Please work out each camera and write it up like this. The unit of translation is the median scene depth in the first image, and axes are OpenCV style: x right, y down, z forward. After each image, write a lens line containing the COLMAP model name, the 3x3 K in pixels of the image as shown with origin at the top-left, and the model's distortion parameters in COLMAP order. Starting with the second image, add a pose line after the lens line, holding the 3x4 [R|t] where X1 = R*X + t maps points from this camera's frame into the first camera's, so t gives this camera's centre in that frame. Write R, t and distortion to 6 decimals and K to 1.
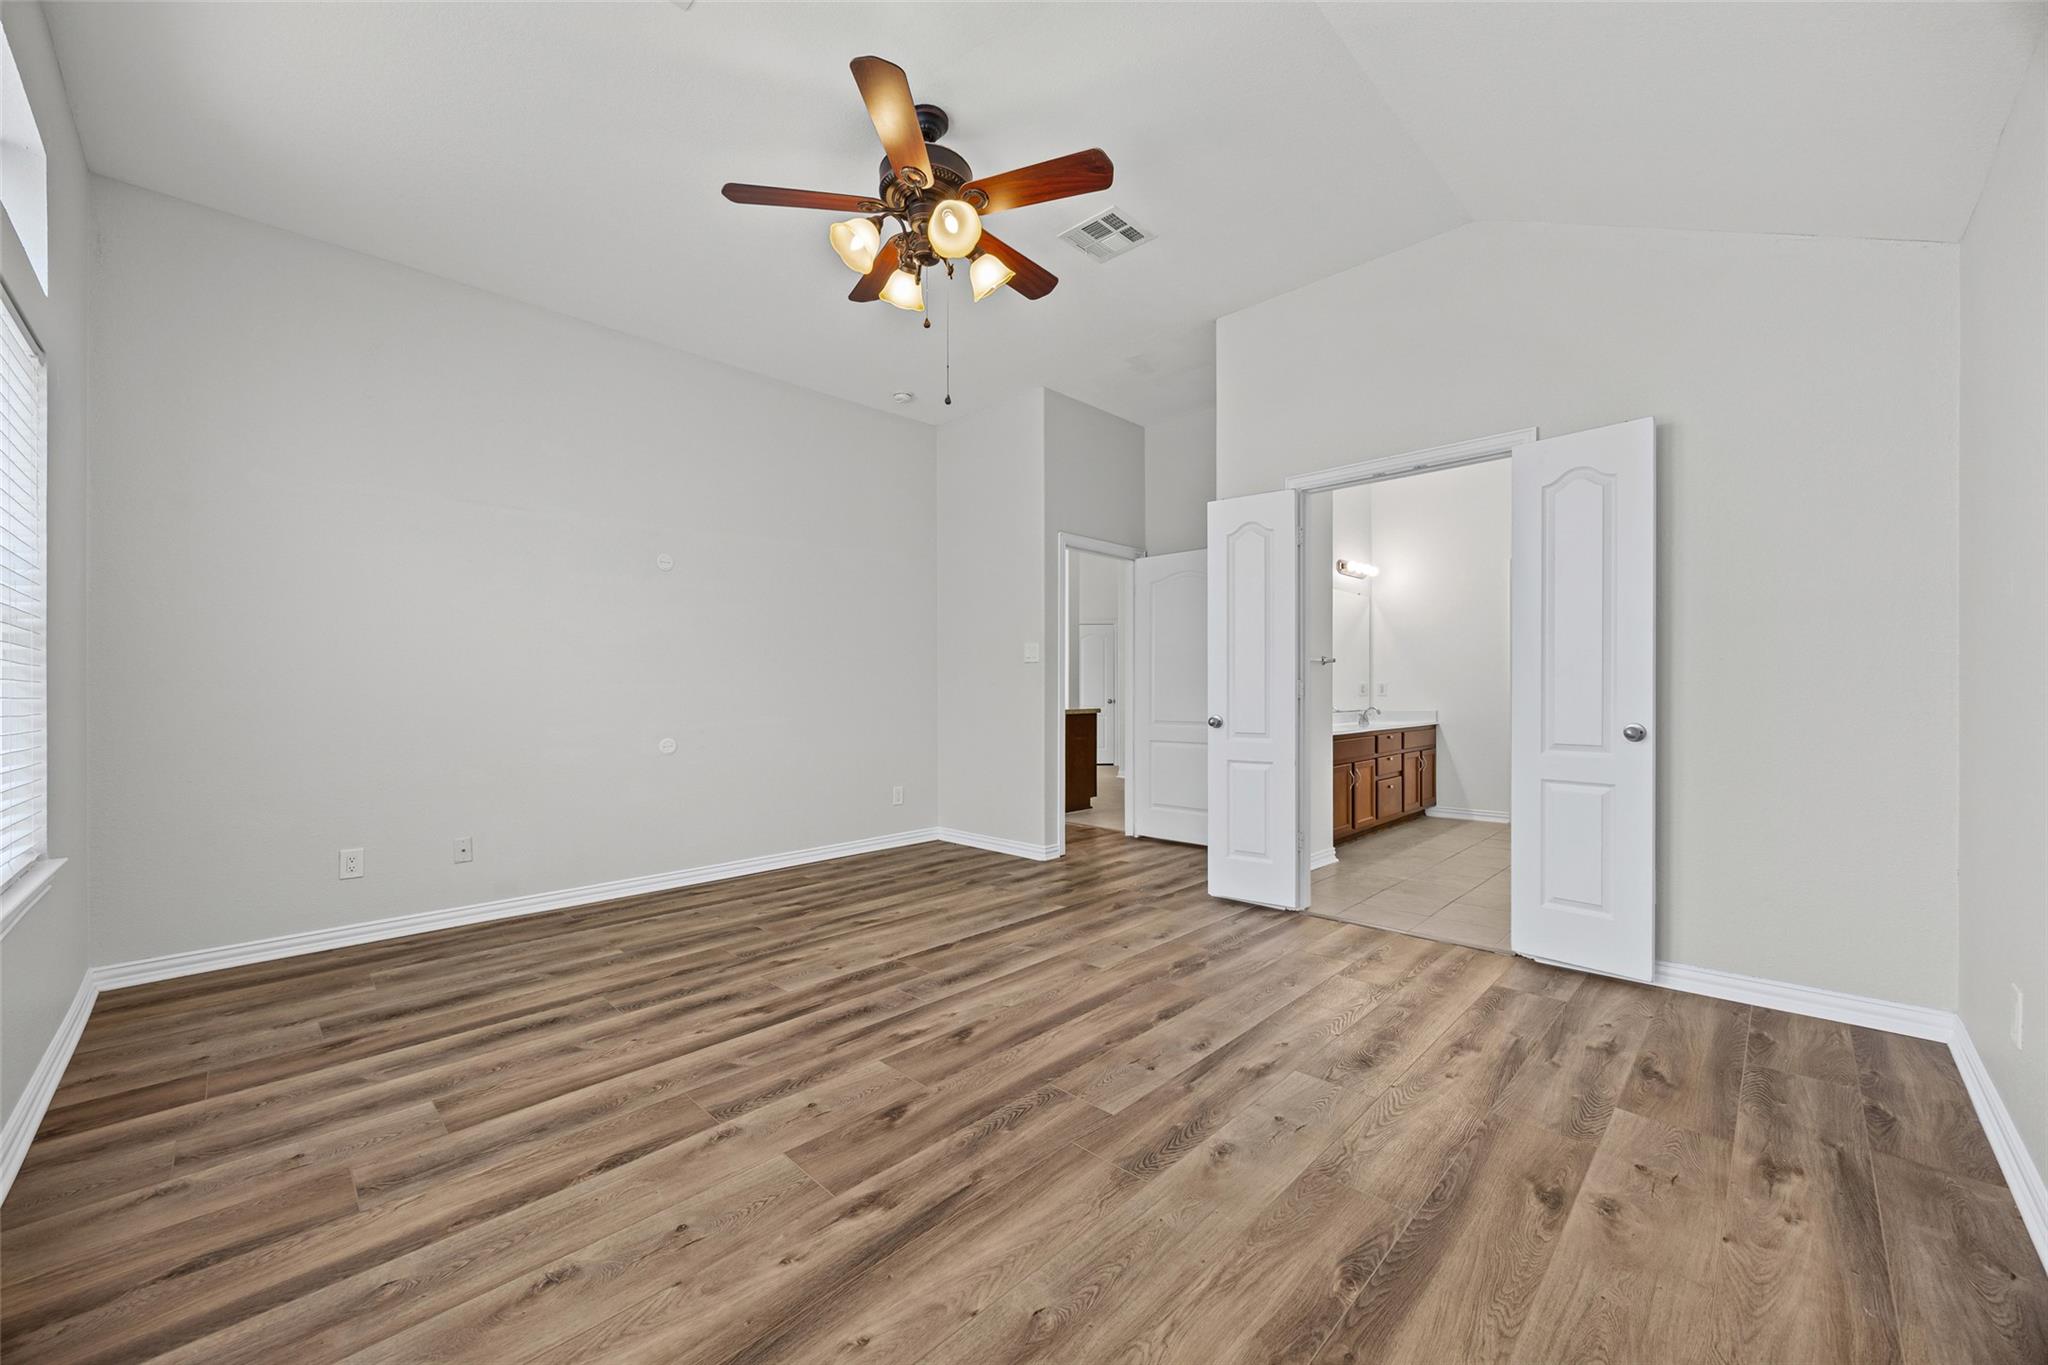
lens RADIAL K [[786.2, 0, 1026.2], [0, 786.2, 687.5], [0, 0, 1]] dist [0.001910, 0.000193]
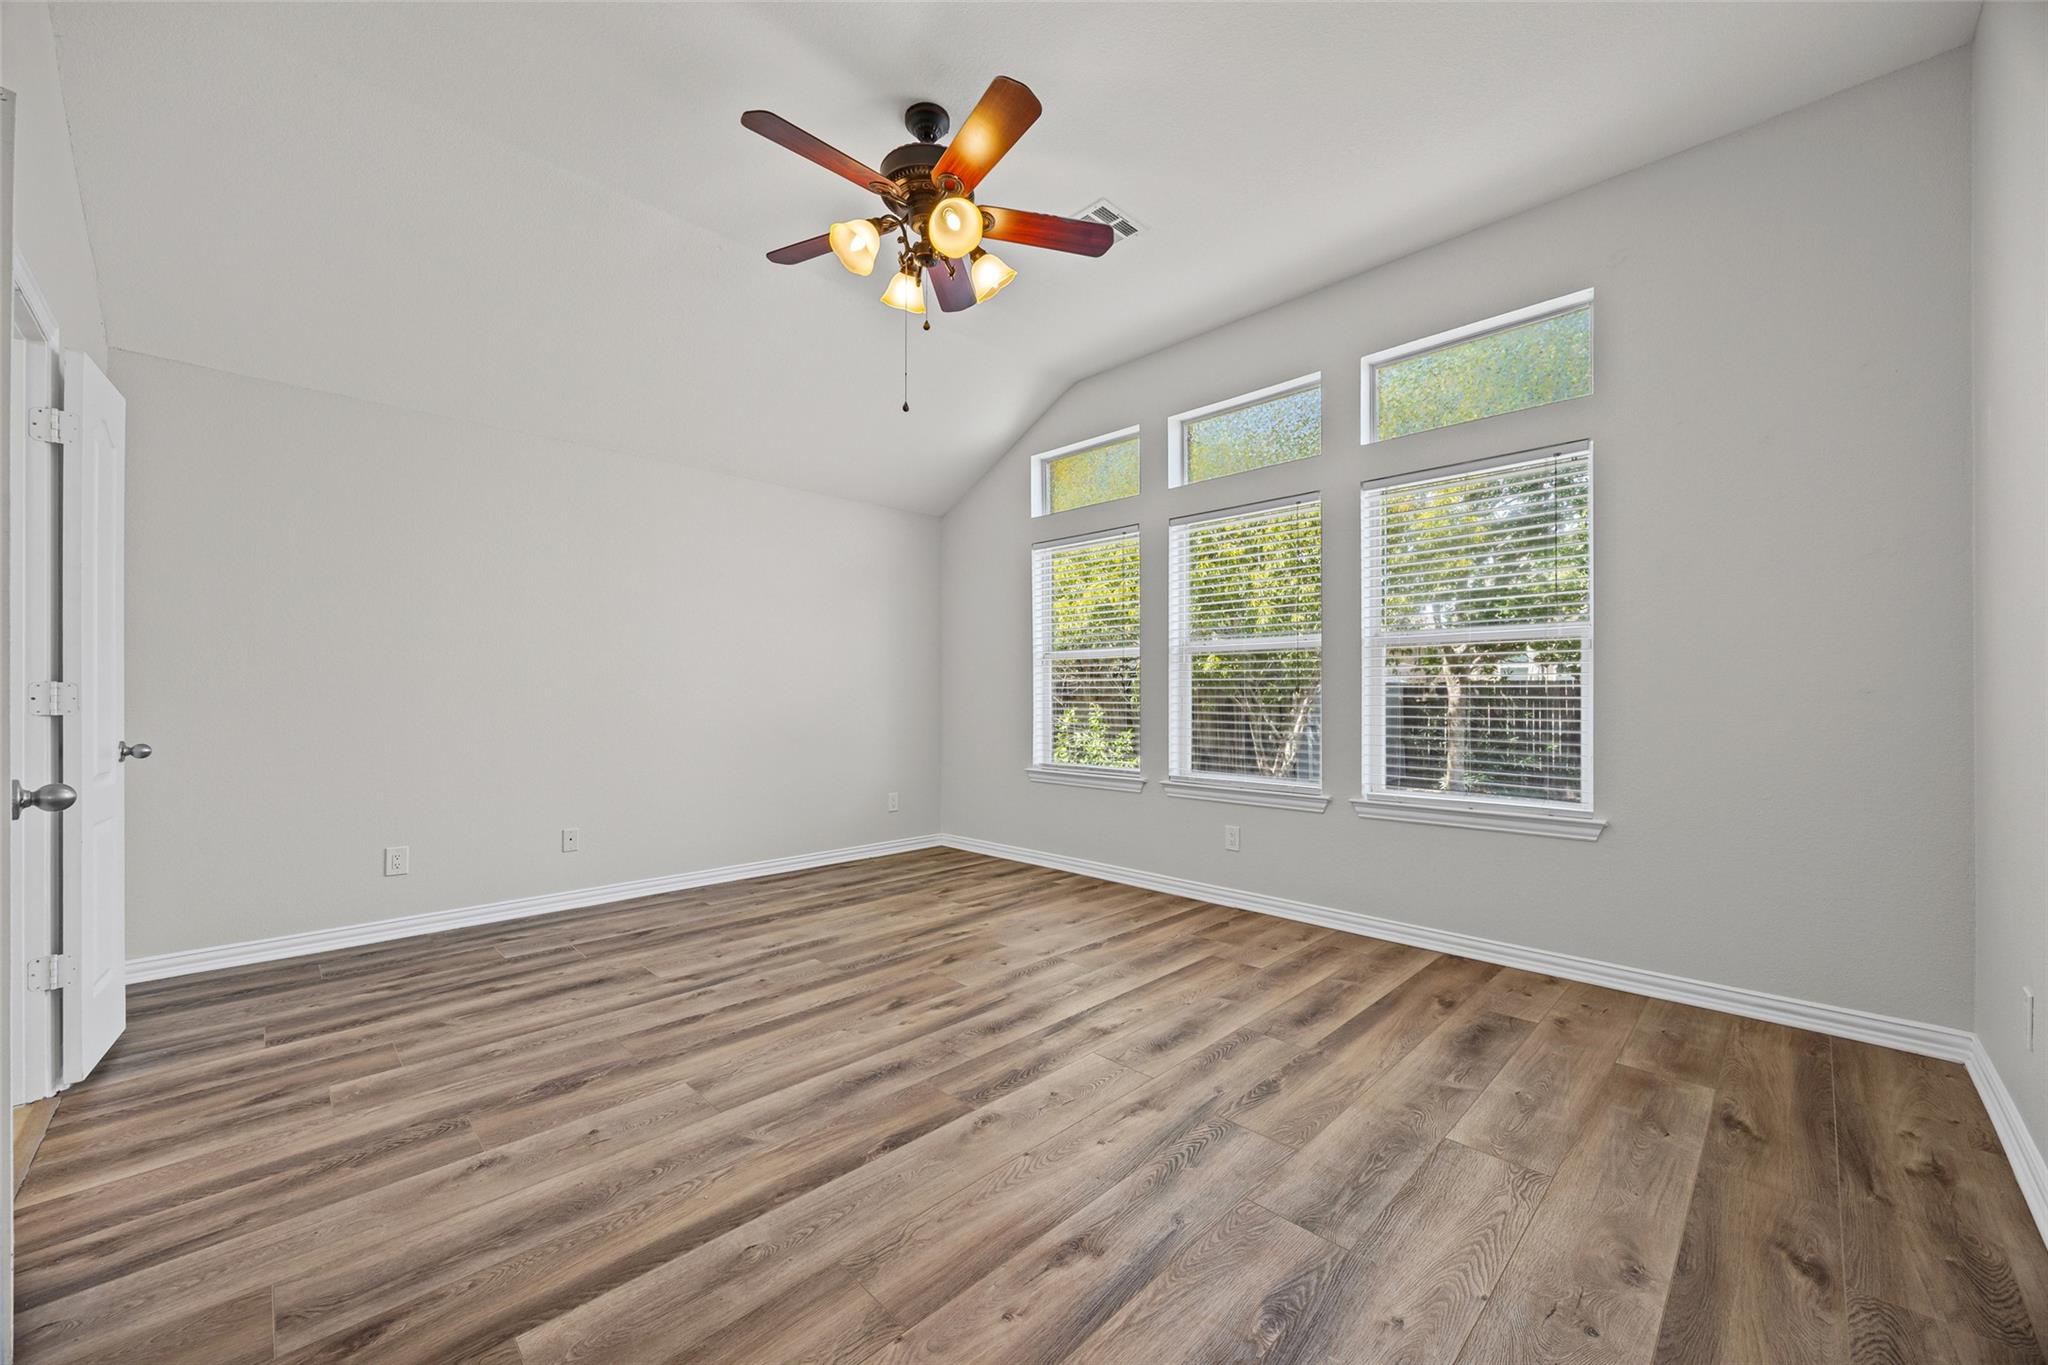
lens RADIAL K [[786.2, 0, 1026.4], [0, 786.2, 694.3], [0, 0, 1]] dist [0.001910, 0.000193]
pose [[-0.999907, 0.010714, 0.008472, -0.274485], [0.010653, 0.999916, -0.007323, 0.010336], [-0.008550, -0.007232, -0.999937, 2.088325]]
